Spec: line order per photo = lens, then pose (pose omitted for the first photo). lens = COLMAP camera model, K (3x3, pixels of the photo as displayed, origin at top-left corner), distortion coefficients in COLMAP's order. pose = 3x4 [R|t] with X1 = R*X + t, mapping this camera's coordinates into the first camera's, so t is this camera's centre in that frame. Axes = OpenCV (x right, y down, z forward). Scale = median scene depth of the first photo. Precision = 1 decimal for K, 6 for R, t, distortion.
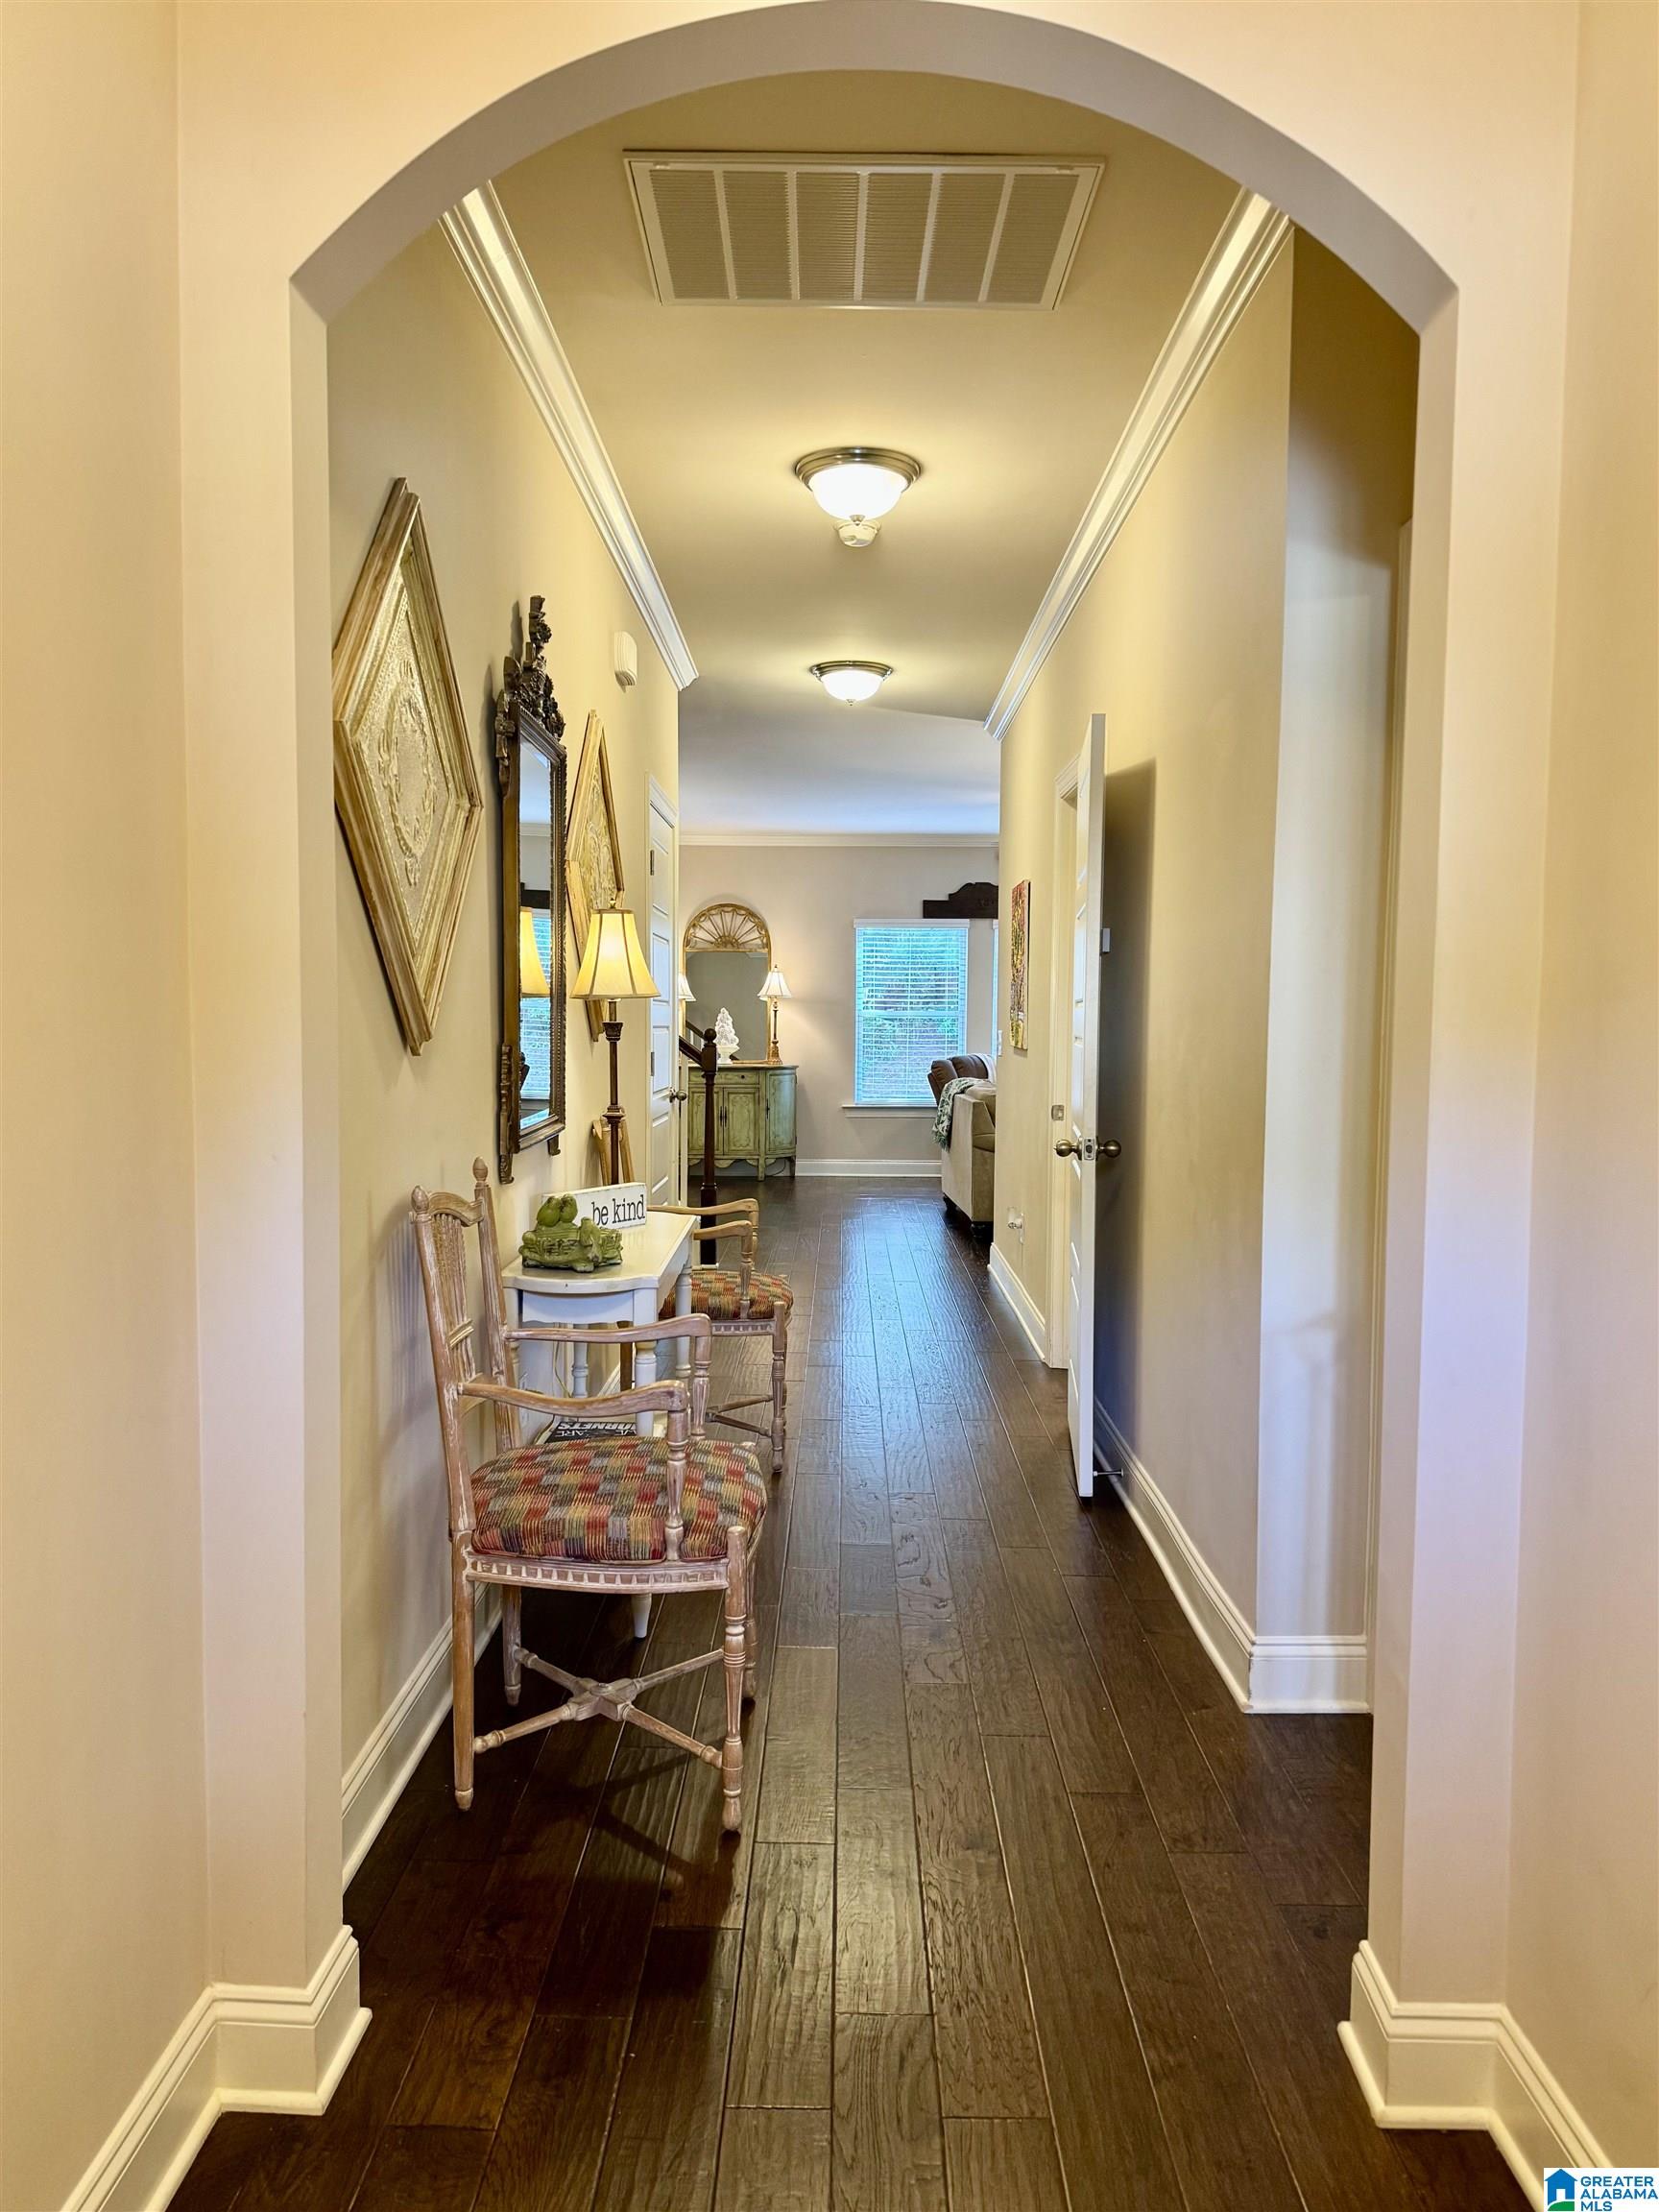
lens RADIAL K [[1577.3, 0, 829.5], [0, 1577.3, 1106.0], [0, 0, 1]] dist [0.201798, -0.359606]
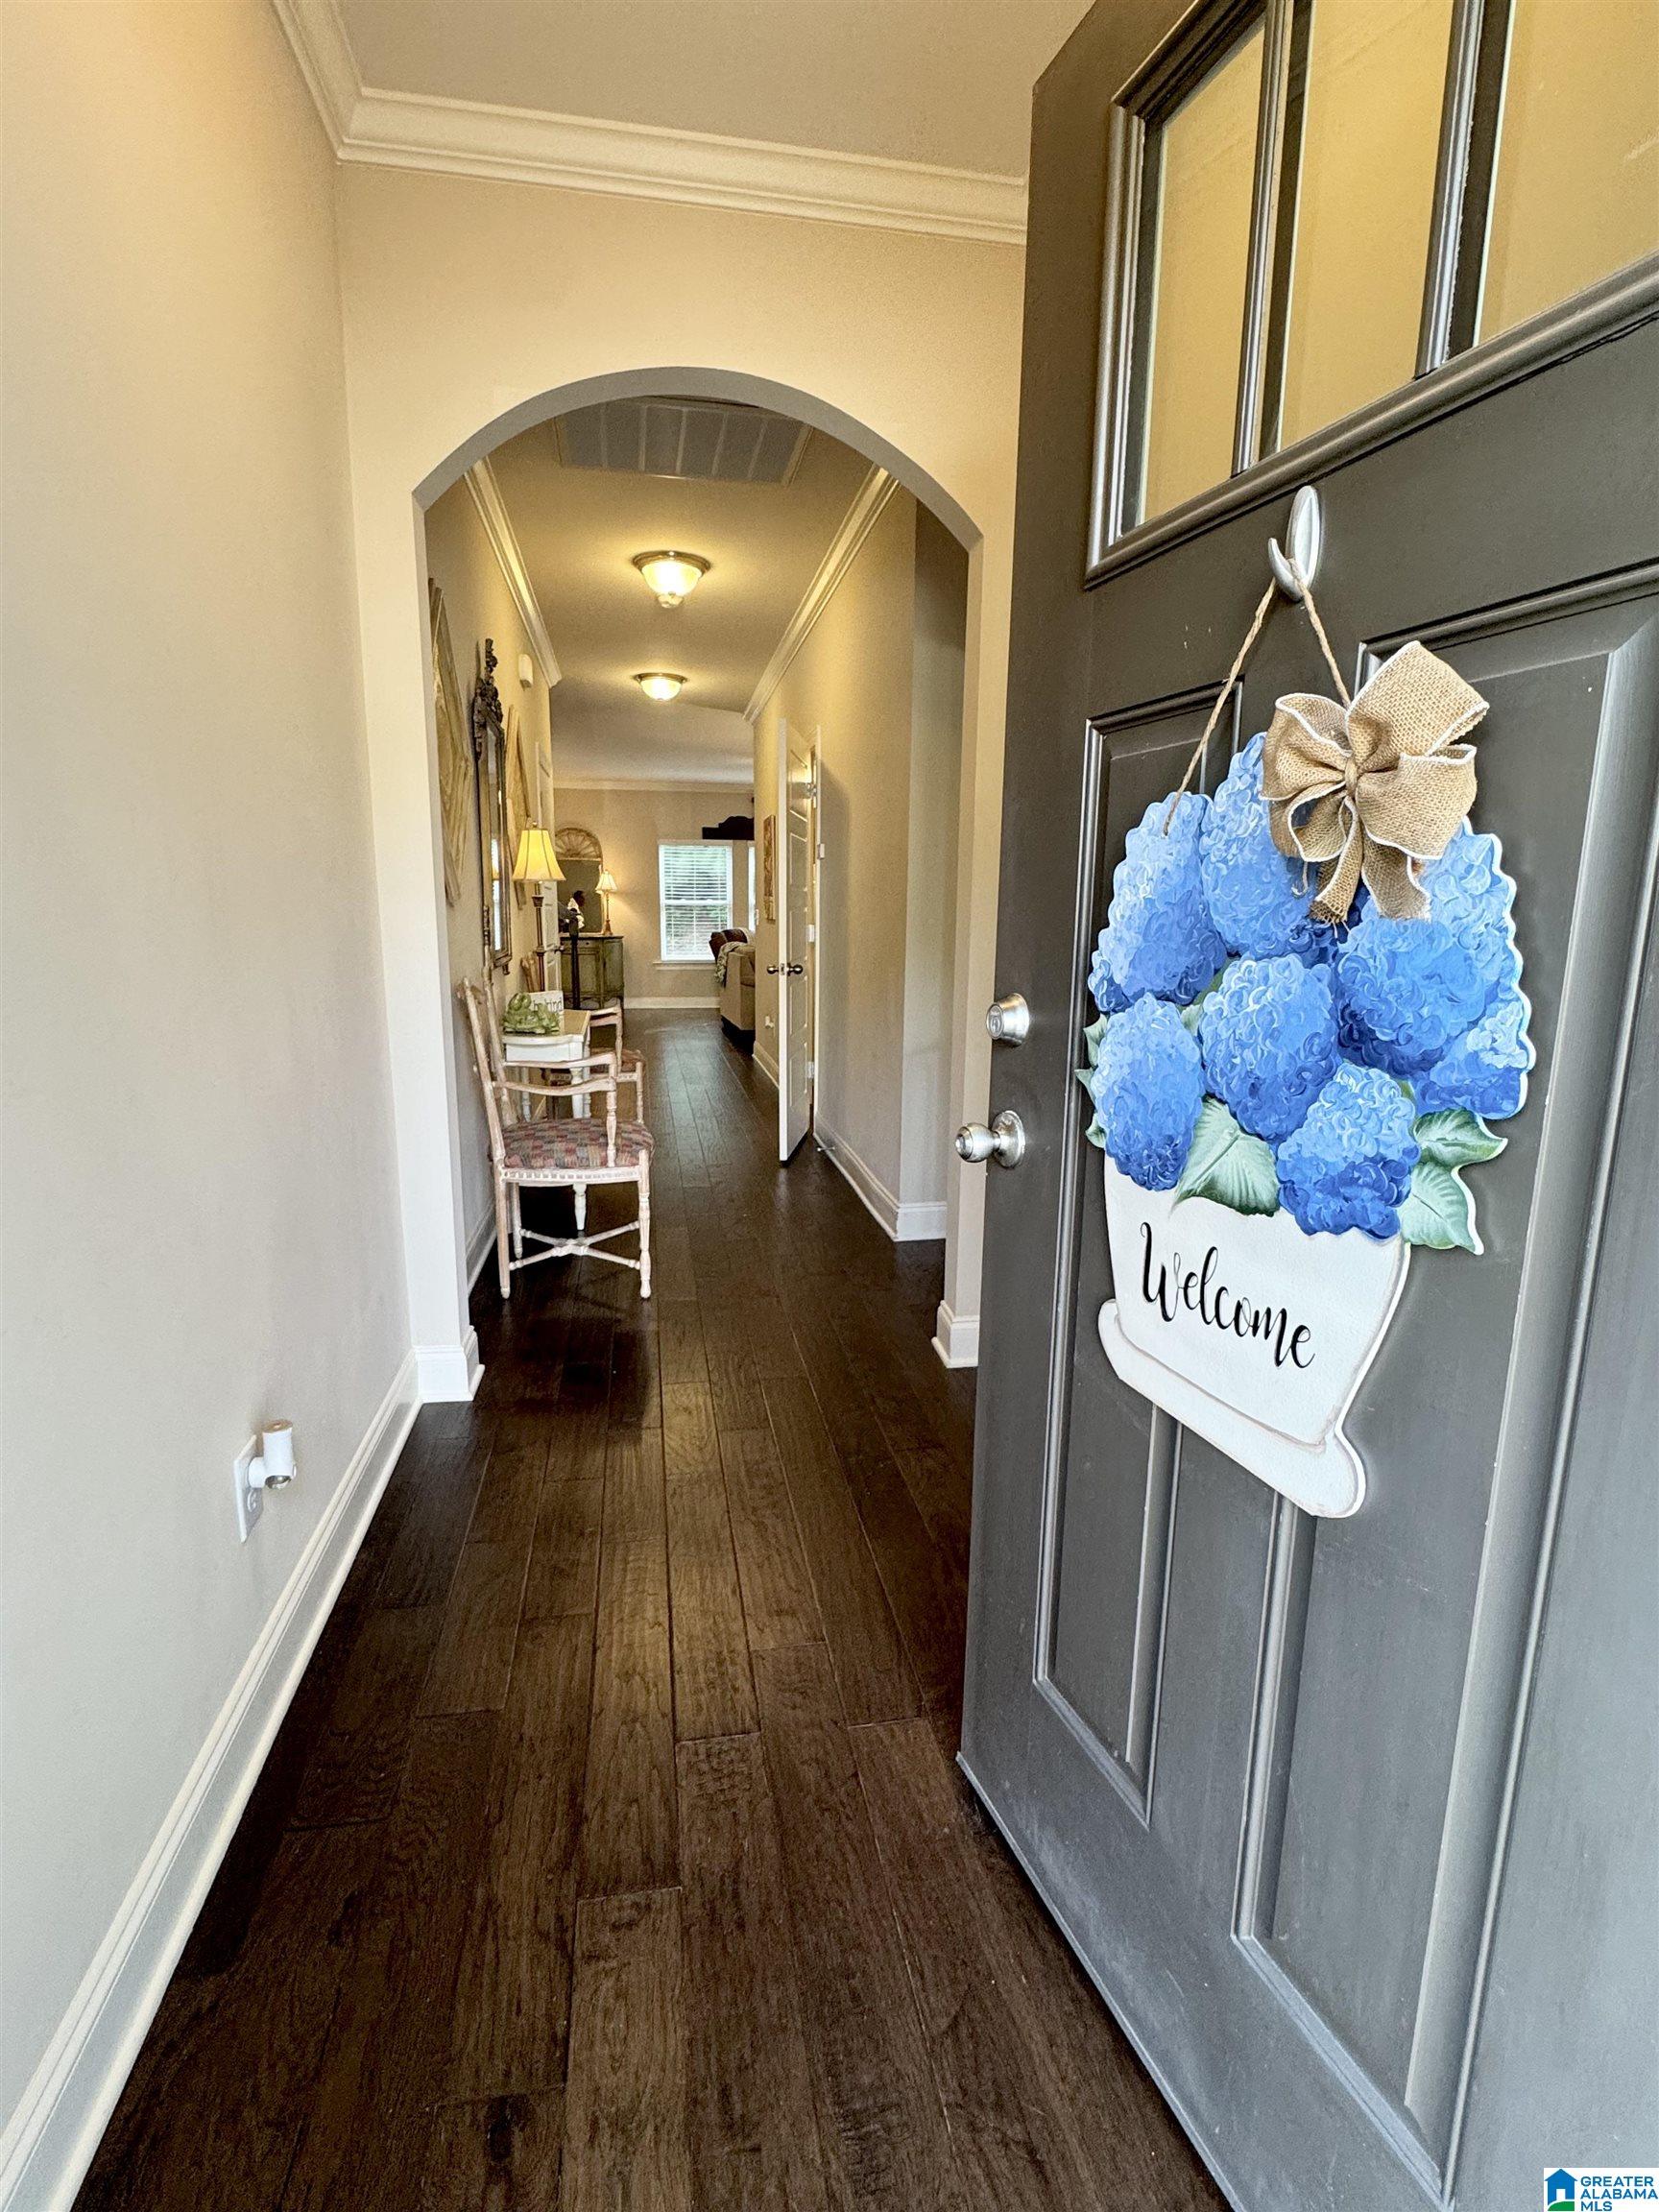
lens RADIAL K [[1042.5, 0, 829.5], [0, 1042.5, 1106.0], [0, 0, 1]] dist [0.000551, -0.000008]
pose [[0.983274, -0.033187, 0.179085, -0.033513], [0.009580, 0.991322, 0.131107, 0.023970], [-0.181882, -0.127198, 0.975059, -0.158391]]
